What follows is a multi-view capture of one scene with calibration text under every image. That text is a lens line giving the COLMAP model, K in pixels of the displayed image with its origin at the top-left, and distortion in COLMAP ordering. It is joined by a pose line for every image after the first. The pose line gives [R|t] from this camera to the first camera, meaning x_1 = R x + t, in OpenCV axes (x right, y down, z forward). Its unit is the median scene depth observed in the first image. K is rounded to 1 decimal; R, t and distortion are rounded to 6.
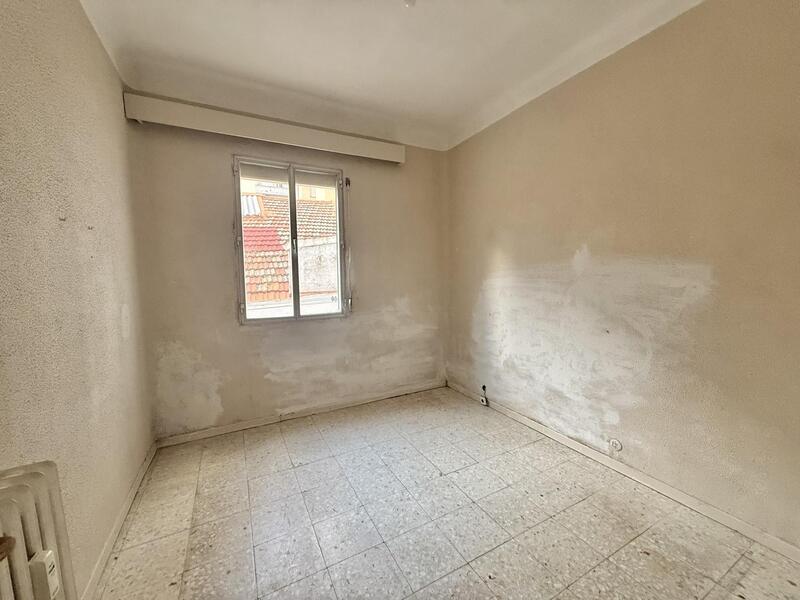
lens RADIAL K [[317.1, 0, 396.9], [0, 317.1, 300.0], [0, 0, 1]] dist [-0.002633, 0.000640]
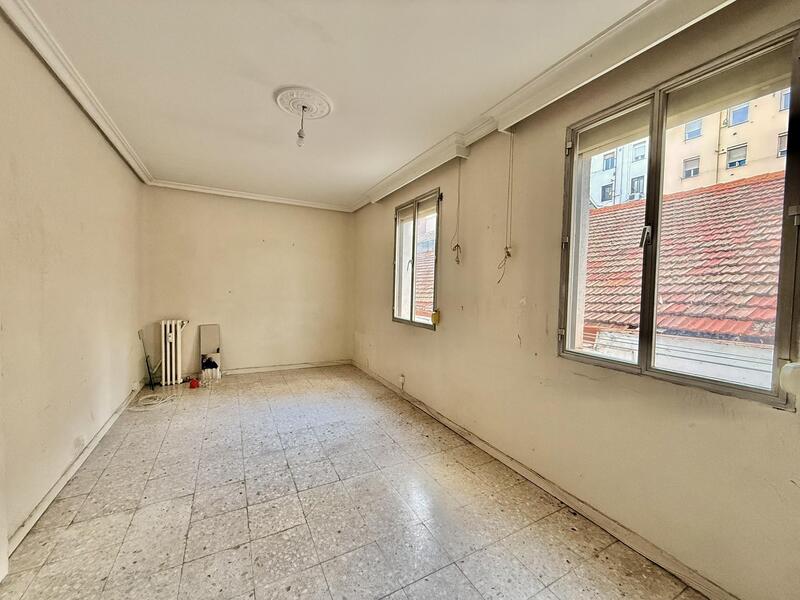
lens RADIAL K [[317.1, 0, 398.2], [0, 317.1, 298.6], [0, 0, 1]] dist [-0.002633, 0.000640]
pose [[0.002130, 0.045181, -0.998977, 0.243877], [-0.107850, 0.993162, 0.044688, -0.048115], [0.994165, 0.107645, 0.006988, 0.629947]]
